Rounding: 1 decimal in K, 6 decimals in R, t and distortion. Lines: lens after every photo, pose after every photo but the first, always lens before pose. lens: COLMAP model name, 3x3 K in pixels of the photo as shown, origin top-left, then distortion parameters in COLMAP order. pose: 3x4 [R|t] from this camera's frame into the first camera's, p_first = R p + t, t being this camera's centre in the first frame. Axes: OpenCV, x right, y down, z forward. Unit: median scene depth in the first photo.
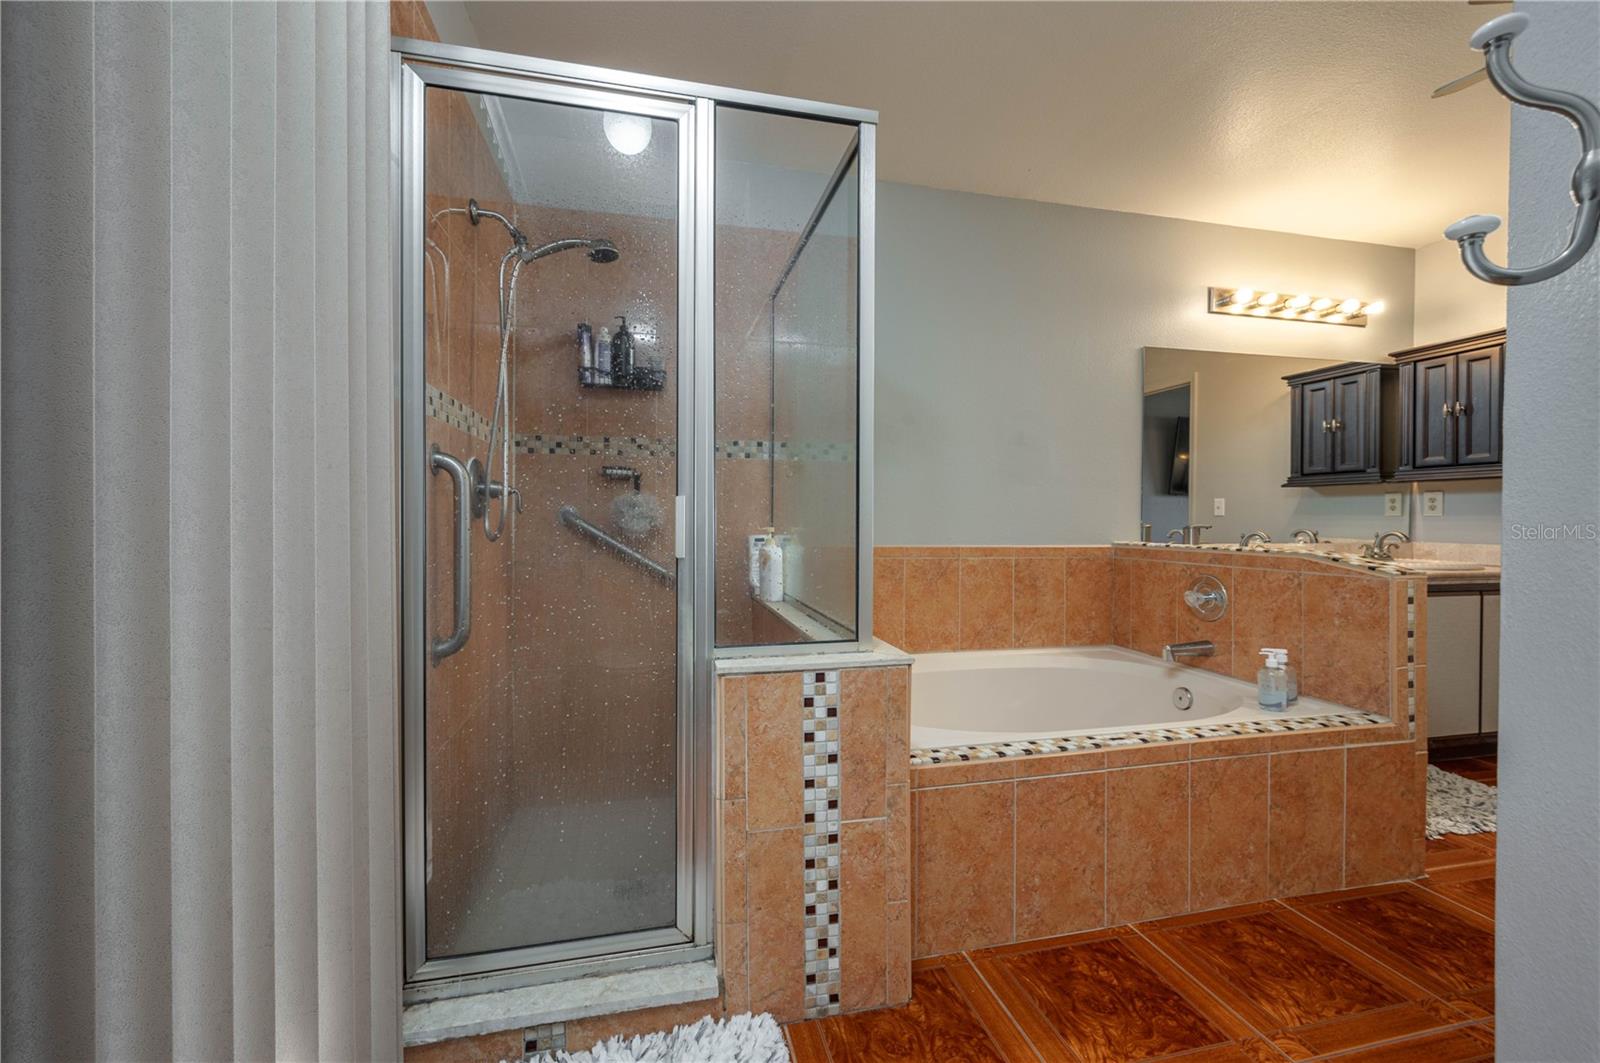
lens RADIAL K [[648.1, 0, 794.9], [0, 648.1, 528.1], [0, 0, 1]] dist [-0.001304, 0.000060]
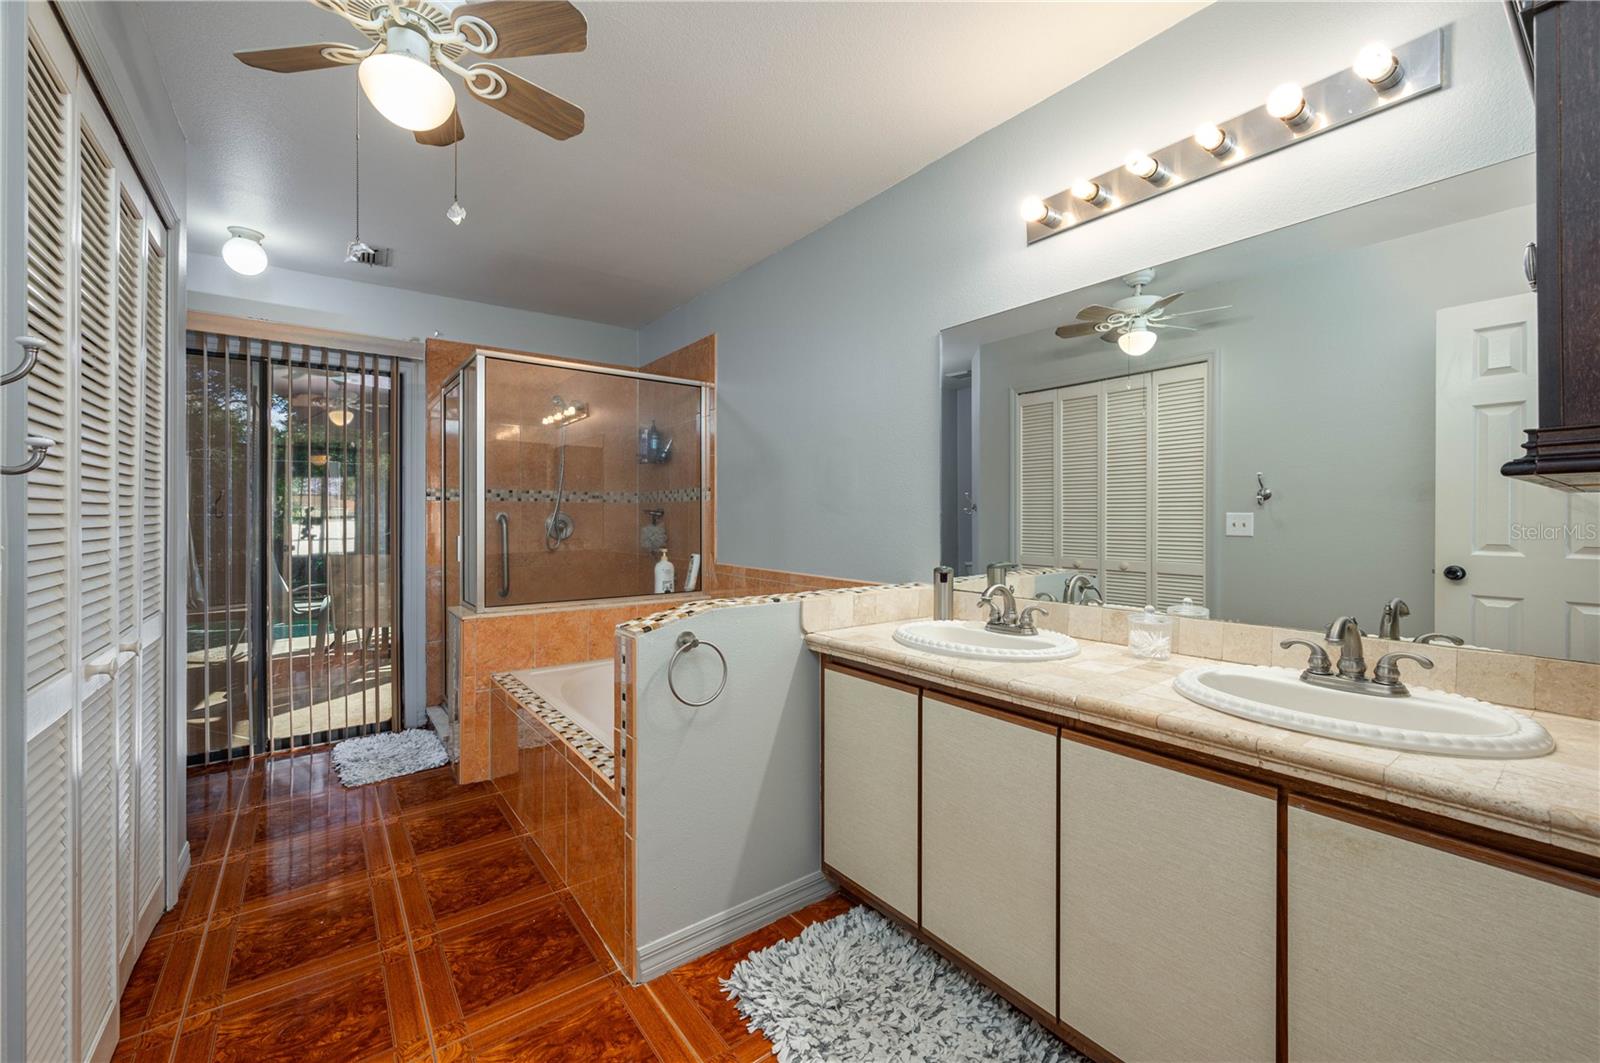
lens RADIAL K [[648.1, 0, 794.9], [0, 648.1, 528.1], [0, 0, 1]] dist [-0.001304, 0.000060]
pose [[0.407748, 0.010516, -0.913034, 1.960480], [-0.009787, 0.999927, 0.007146, -0.082235], [0.913042, 0.006022, 0.407821, 0.893830]]
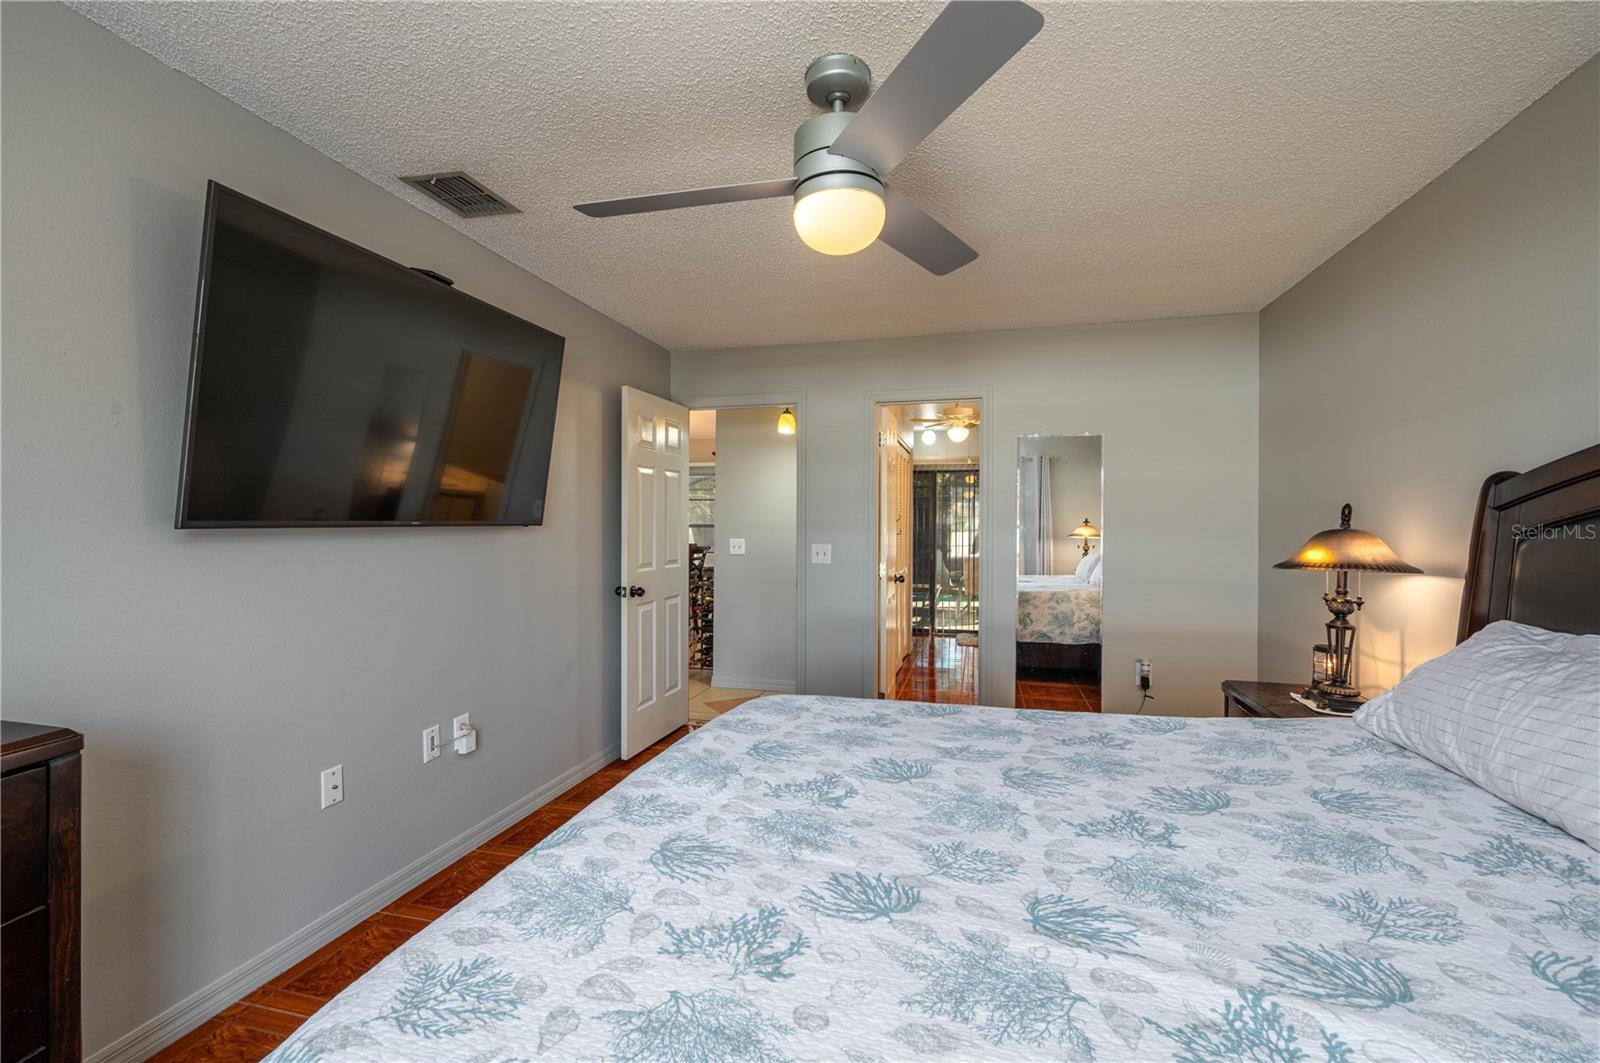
lens RADIAL K [[711.0, 0, 800.0], [0, 711.0, 531.5], [0, 0, 1]] dist [-0.002119, -0.000297]
pose [[-0.446019, -0.001300, -0.895023, 3.373400], [-0.015652, 0.999857, 0.006347, -0.122151], [0.894887, 0.016840, -0.445976, 1.303614]]
